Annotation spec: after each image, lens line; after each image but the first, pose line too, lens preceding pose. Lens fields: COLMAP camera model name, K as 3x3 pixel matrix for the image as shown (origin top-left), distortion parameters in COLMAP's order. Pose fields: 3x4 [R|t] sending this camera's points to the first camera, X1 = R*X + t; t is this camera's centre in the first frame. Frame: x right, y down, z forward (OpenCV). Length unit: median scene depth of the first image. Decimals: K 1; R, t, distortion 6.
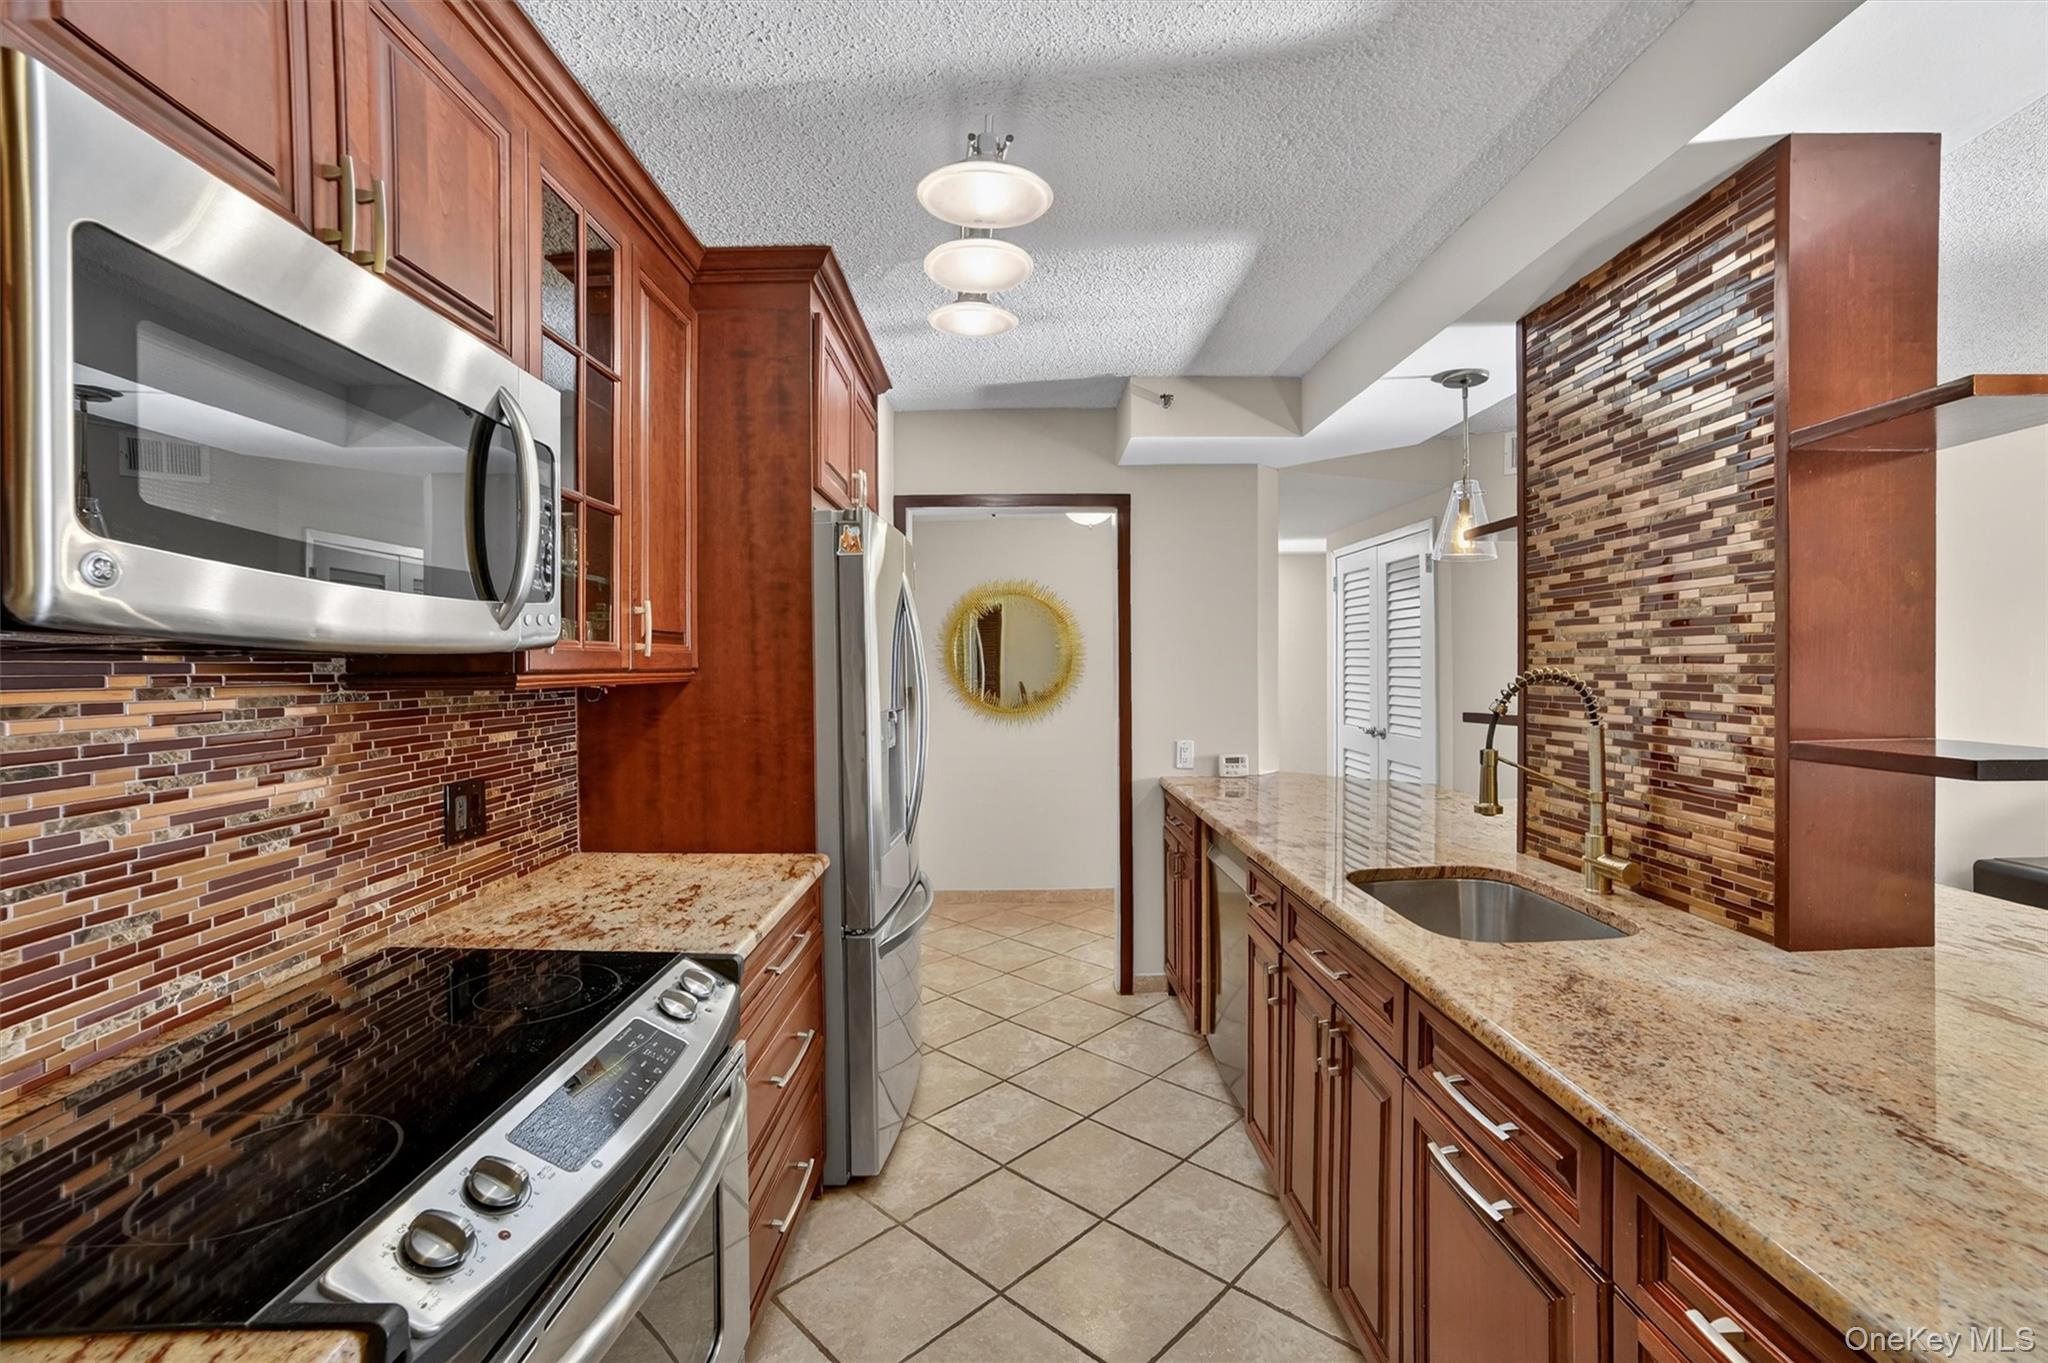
lens RADIAL K [[867.5, 0, 1022.7], [0, 867.5, 672.8], [0, 0, 1]] dist [-0.046925, 0.004758]
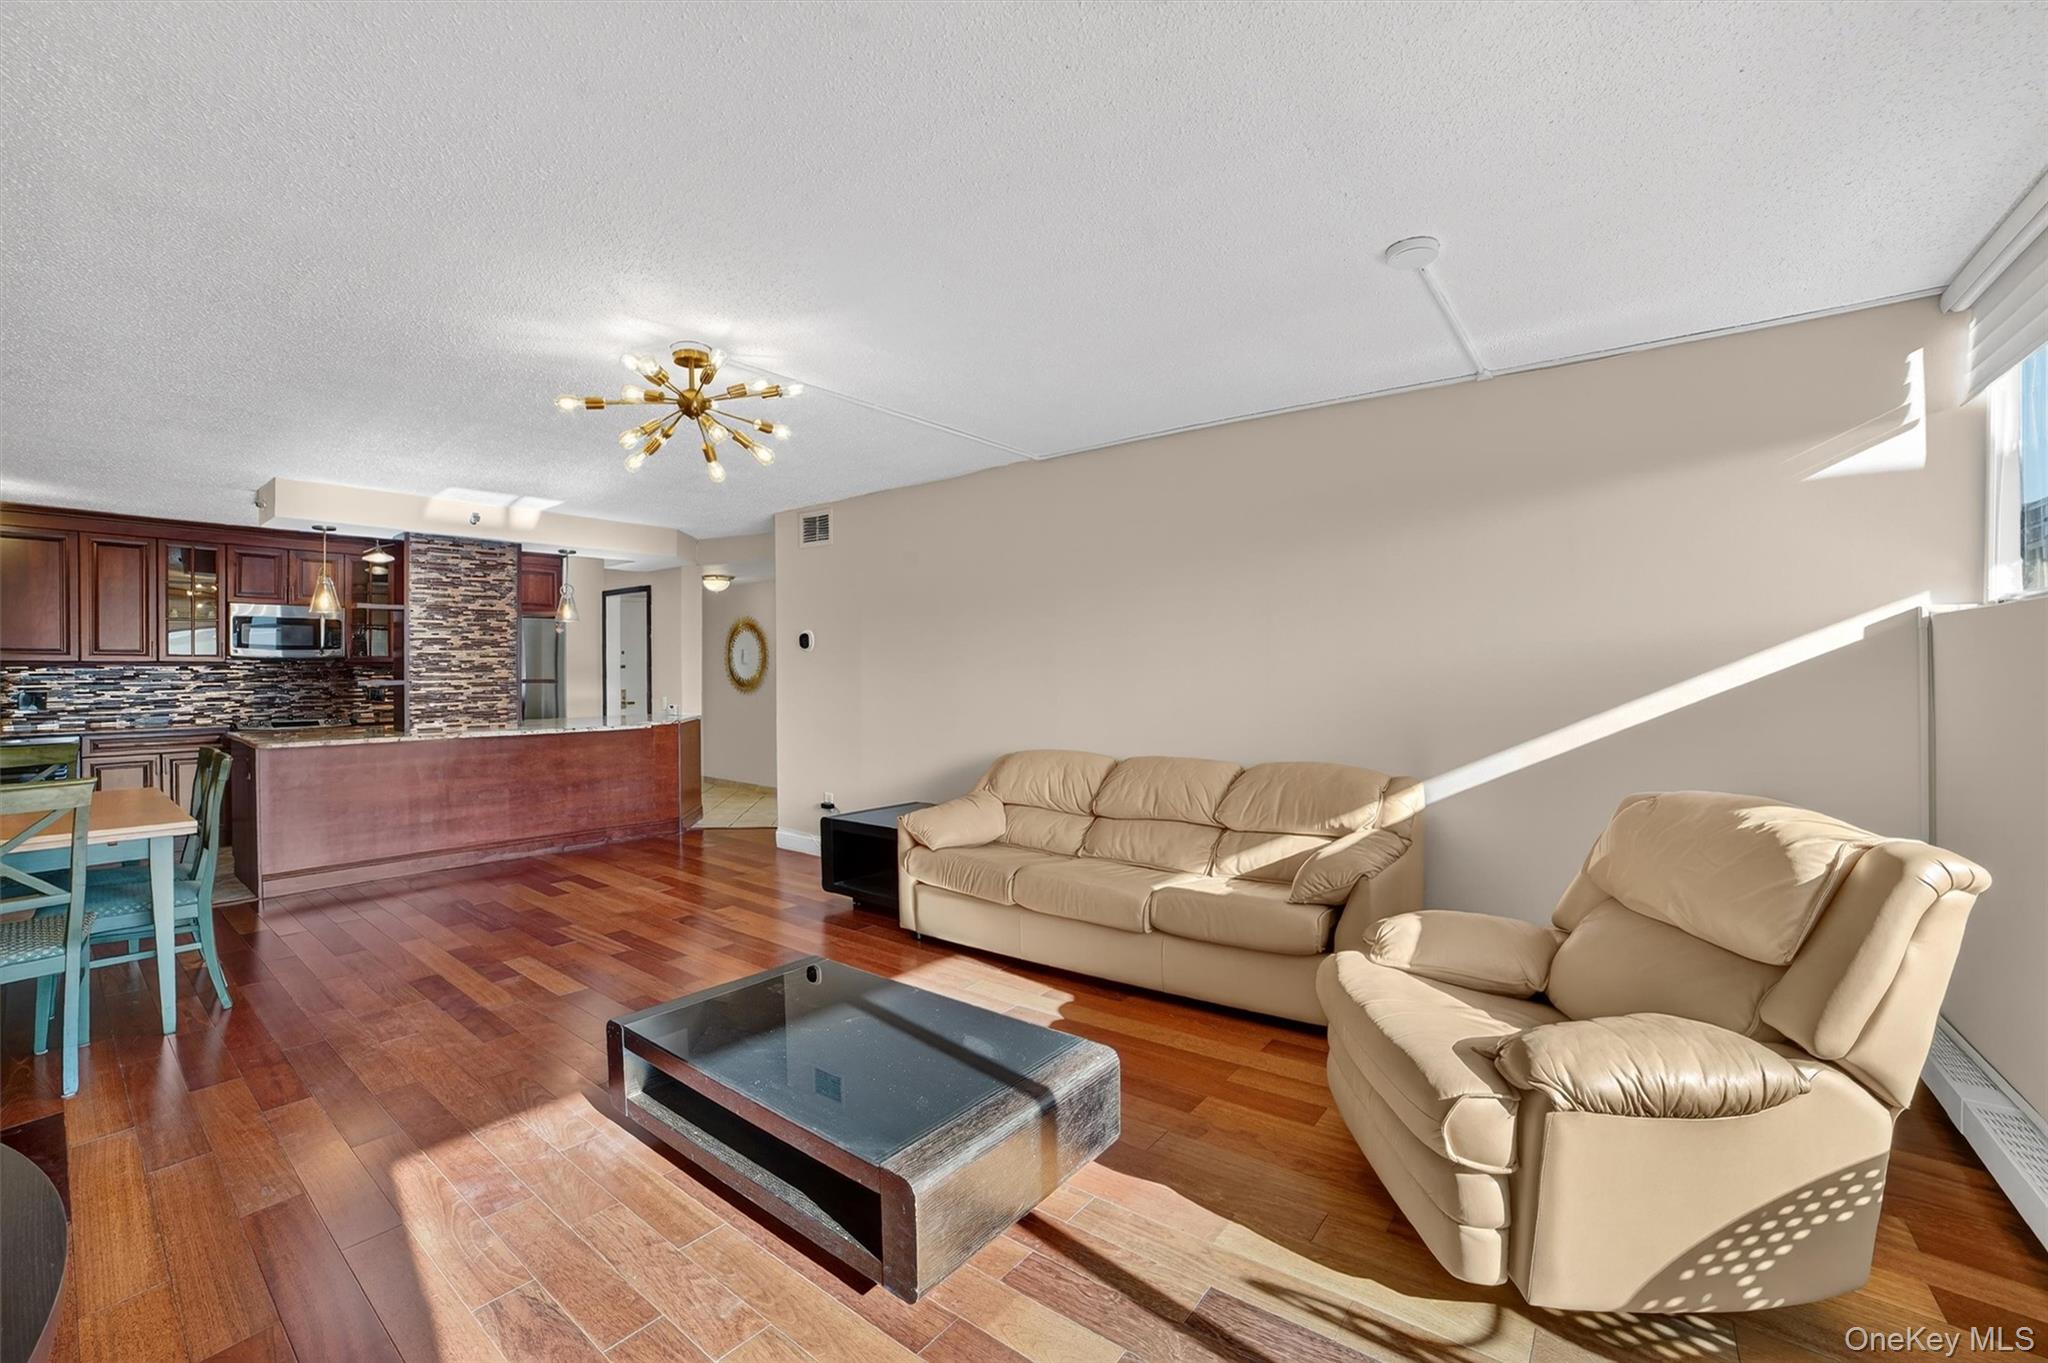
lens RADIAL K [[867.5, 0, 1011.2], [0, 867.5, 667.8], [0, 0, 1]] dist [-0.046925, 0.004758]
pose [[0.733830, 0.002420, -0.679329, 4.681805], [-0.006116, 0.999977, -0.003044, 0.019396], [0.679305, 0.006388, 0.733828, 0.008653]]
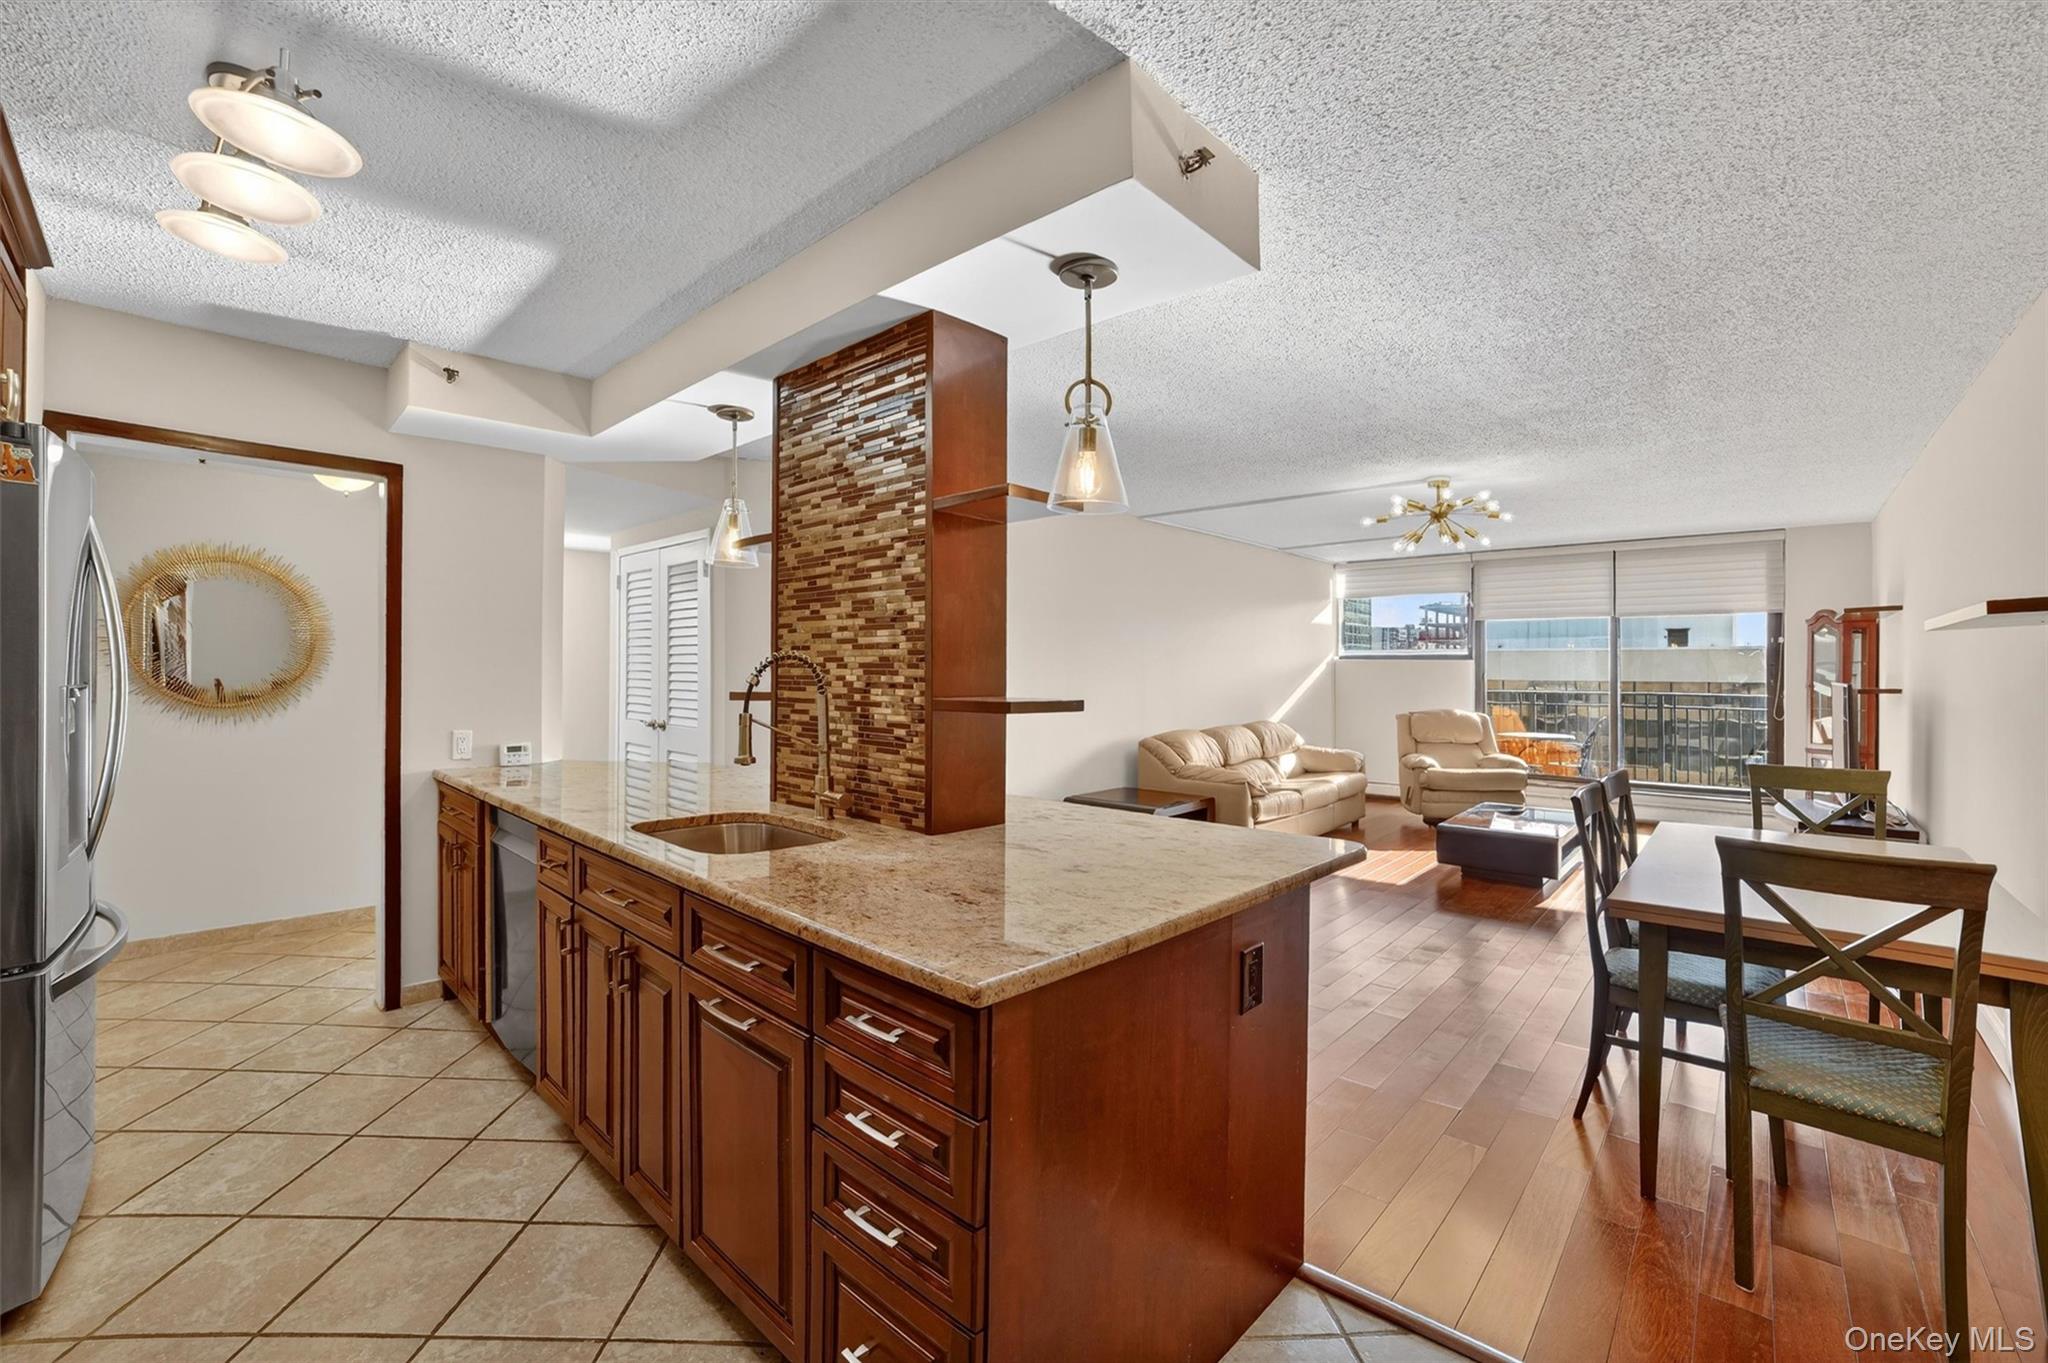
lens RADIAL K [[867.5, 0, 1004.4], [0, 867.5, 677.8], [0, 0, 1]] dist [-0.046925, 0.004758]
pose [[0.718147, 0.005841, 0.695866, -0.073655], [-0.006093, 0.999979, -0.002106, 0.037251], [-0.695864, -0.002728, 0.718168, -0.189859]]
